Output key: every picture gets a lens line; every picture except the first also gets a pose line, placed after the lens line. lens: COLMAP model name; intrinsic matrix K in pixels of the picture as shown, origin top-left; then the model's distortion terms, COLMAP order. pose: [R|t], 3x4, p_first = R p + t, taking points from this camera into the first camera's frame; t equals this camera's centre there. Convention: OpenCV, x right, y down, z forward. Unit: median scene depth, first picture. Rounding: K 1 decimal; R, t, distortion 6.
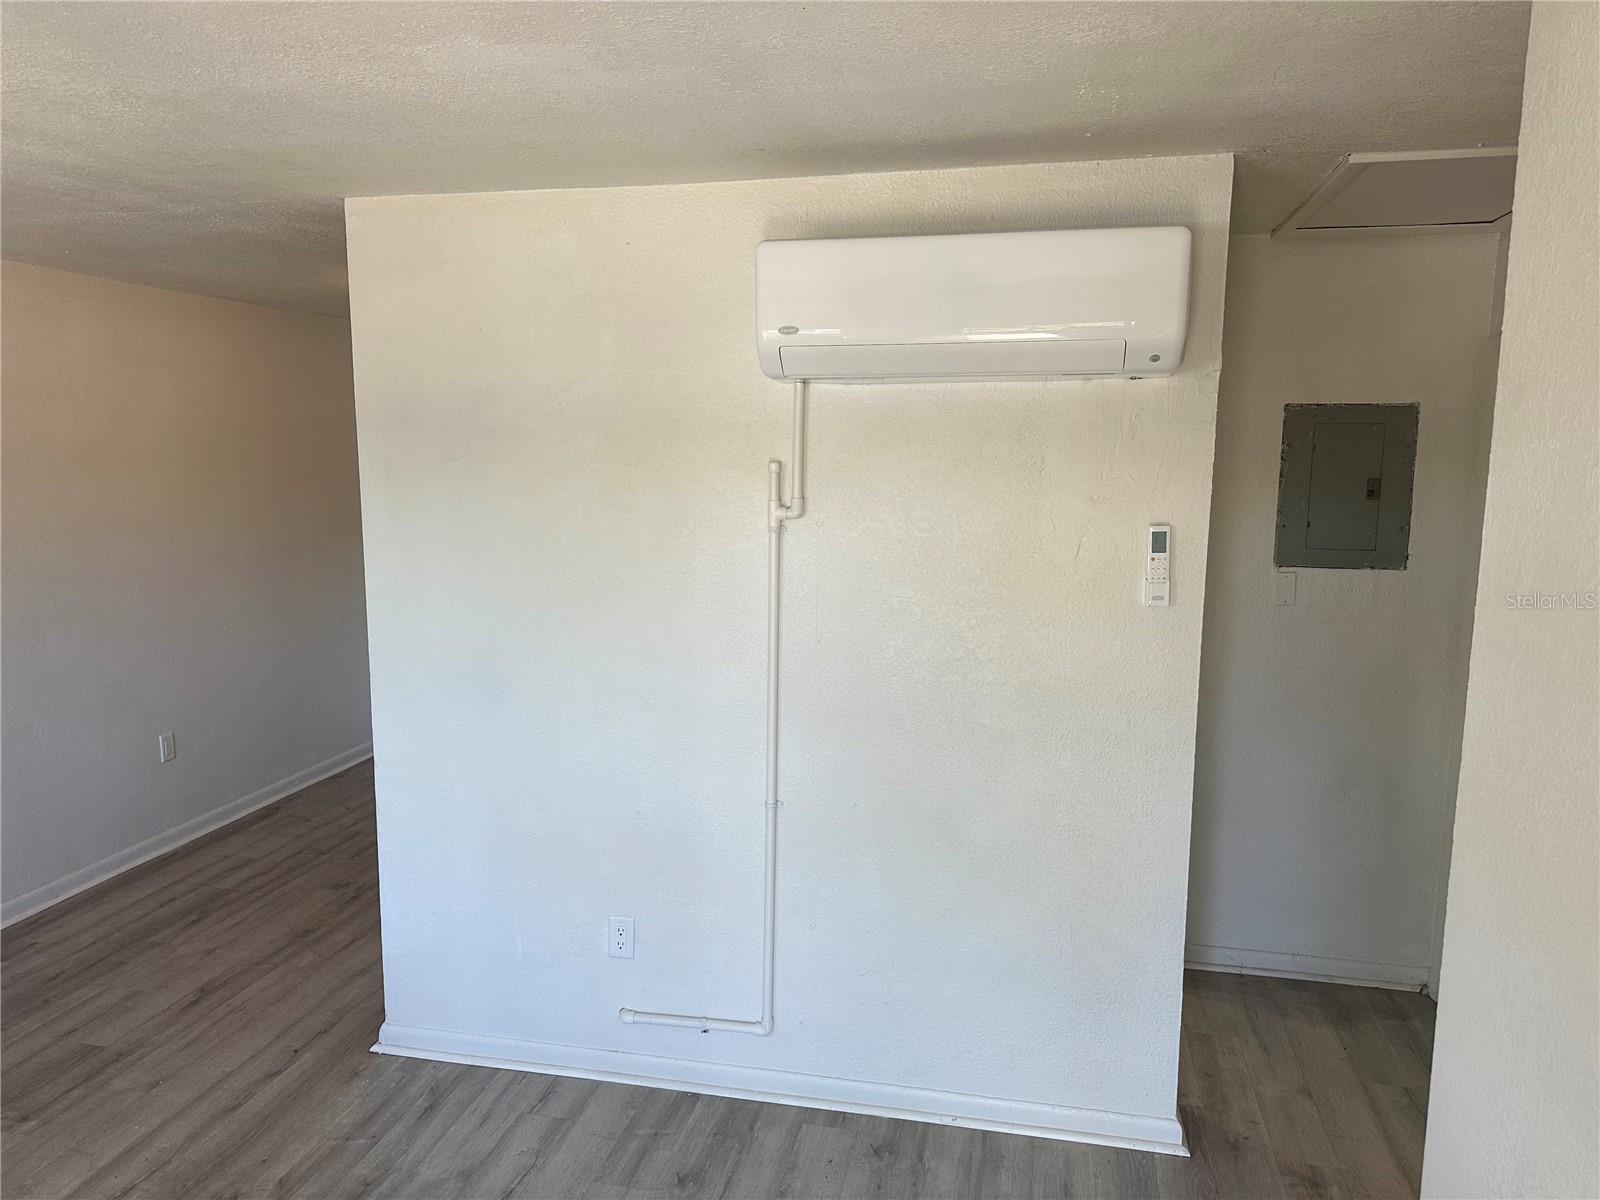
lens RADIAL K [[1125.2, 0, 796.6], [0, 1125.2, 606.3], [0, 0, 1]] dist [0.061421, -0.065026]
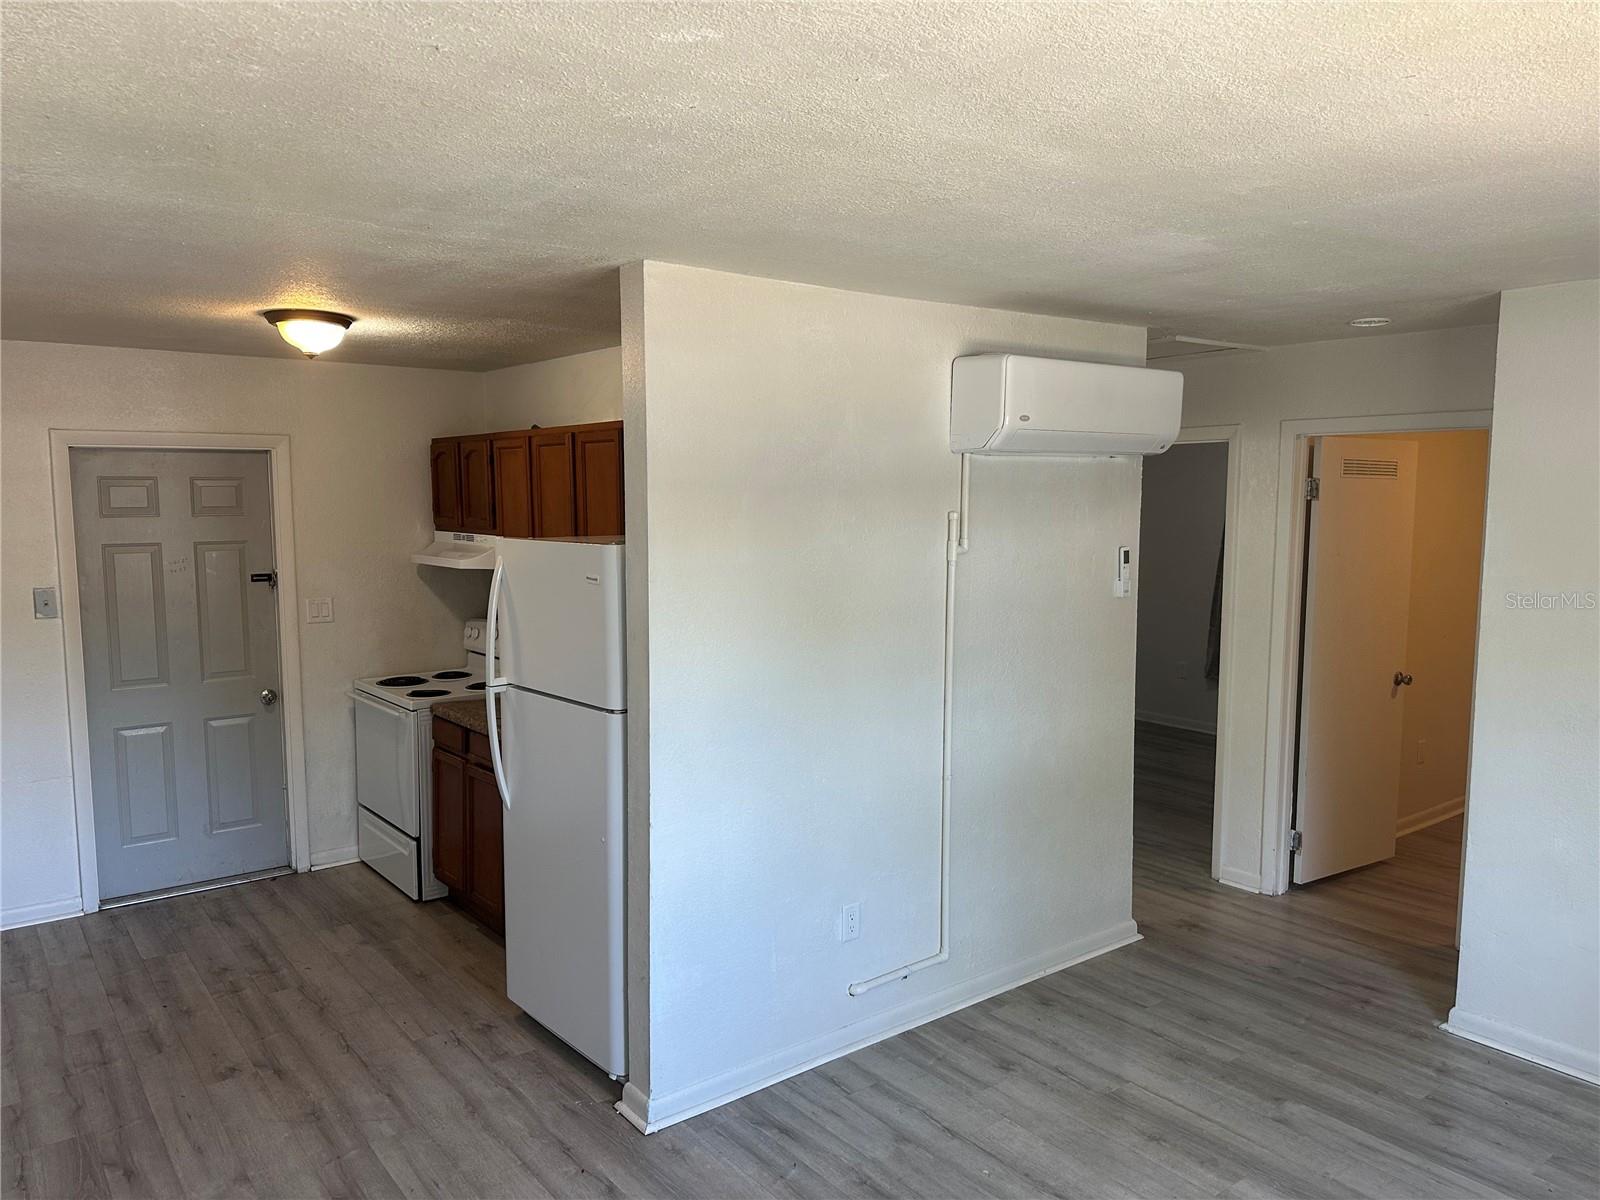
lens RADIAL K [[1125.2, 0, 792.1], [0, 1125.2, 596.5], [0, 0, 1]] dist [0.061421, -0.065026]
pose [[0.643590, -0.073220, 0.761860, -0.841914], [0.113074, 0.993587, -0.000030, -0.037131], [-0.756971, 0.086166, 0.647742, 0.213339]]
